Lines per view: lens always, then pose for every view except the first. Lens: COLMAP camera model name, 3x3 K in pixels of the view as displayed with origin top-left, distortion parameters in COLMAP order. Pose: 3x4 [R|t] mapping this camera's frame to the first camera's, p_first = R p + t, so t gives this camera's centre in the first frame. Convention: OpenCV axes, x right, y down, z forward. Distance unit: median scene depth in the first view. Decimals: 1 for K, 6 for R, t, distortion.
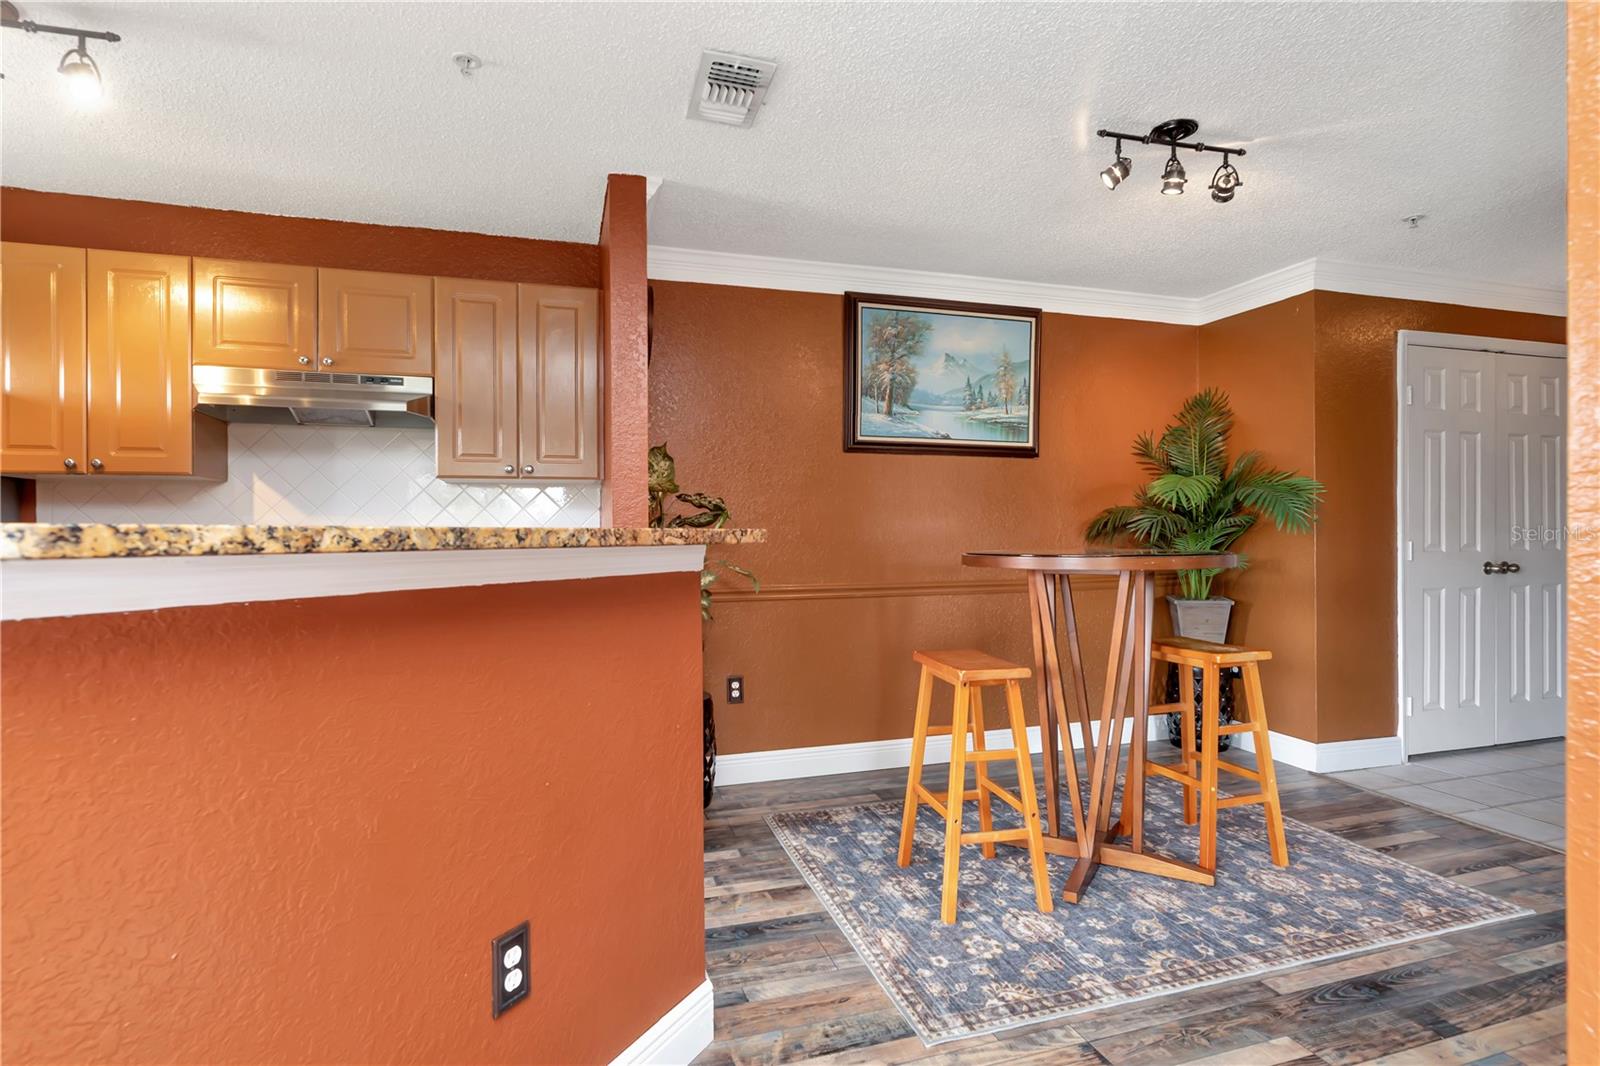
lens RADIAL K [[798.9, 0, 795.8], [0, 798.9, 529.7], [0, 0, 1]] dist [-0.003076, -0.000833]
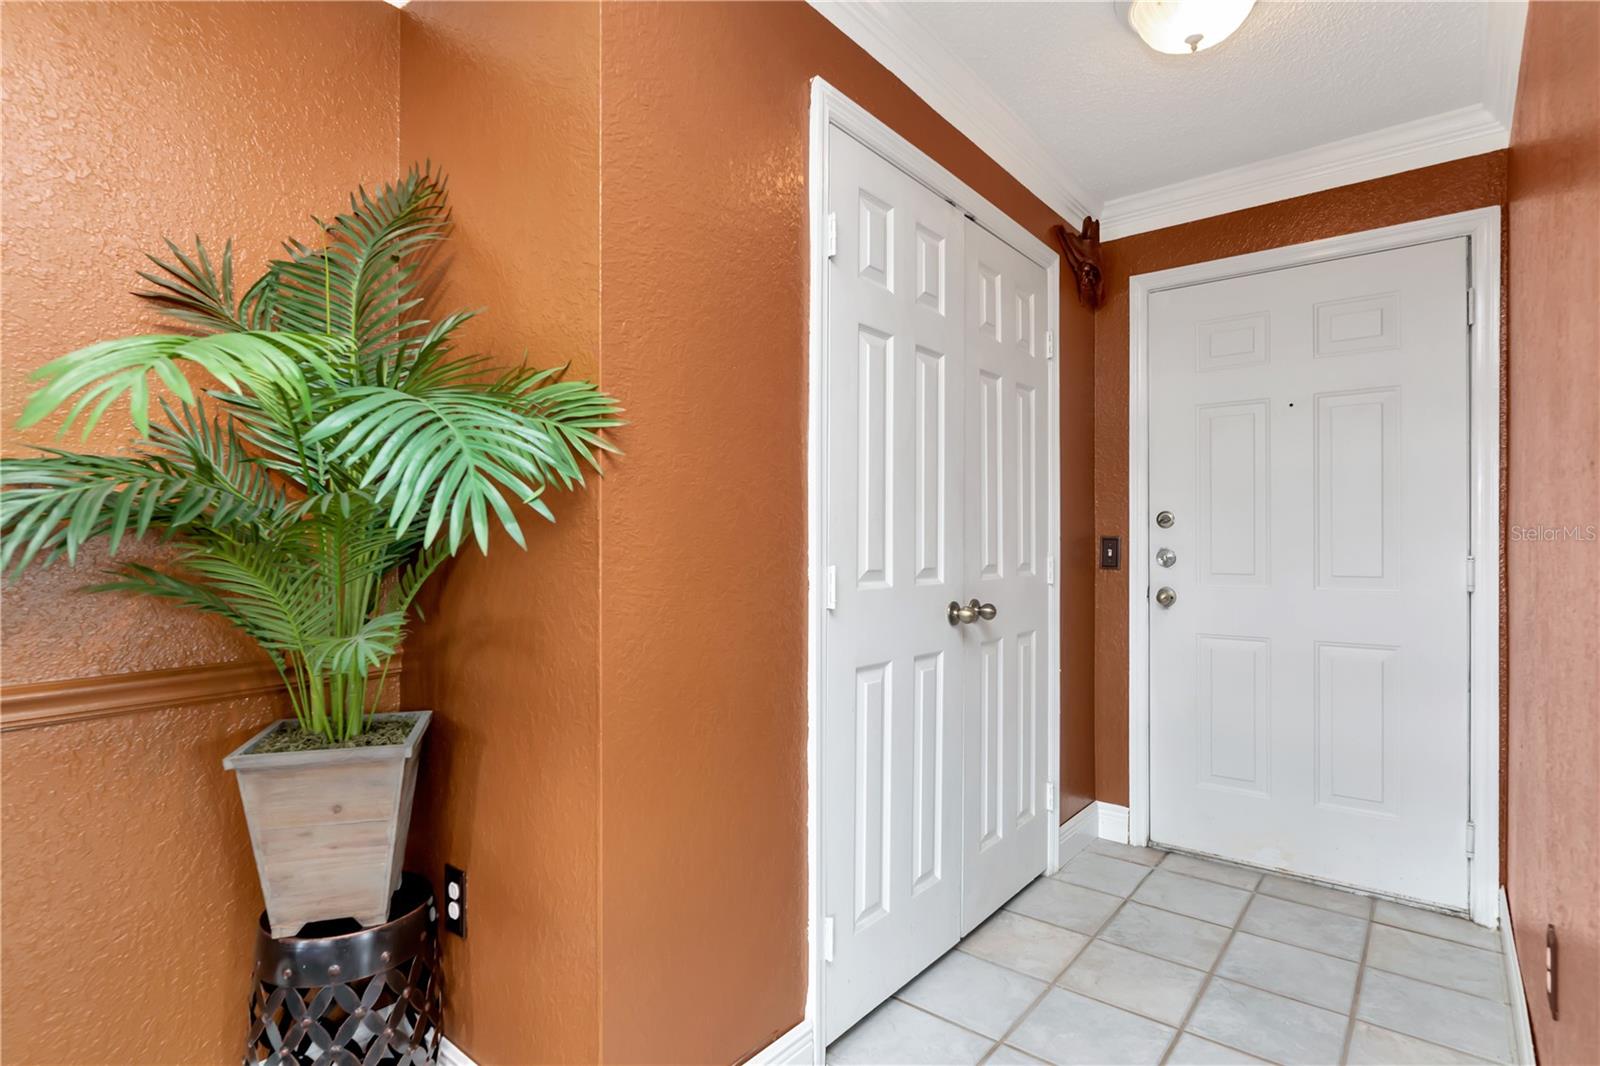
lens RADIAL K [[798.9, 0, 801.7], [0, 798.9, 536.8], [0, 0, 1]] dist [-0.003076, -0.000833]
pose [[0.827213, 0.010102, 0.561798, 0.510806], [-0.008418, 0.999949, -0.005585, 0.001519], [-0.561826, -0.000109, 0.827256, 0.648272]]
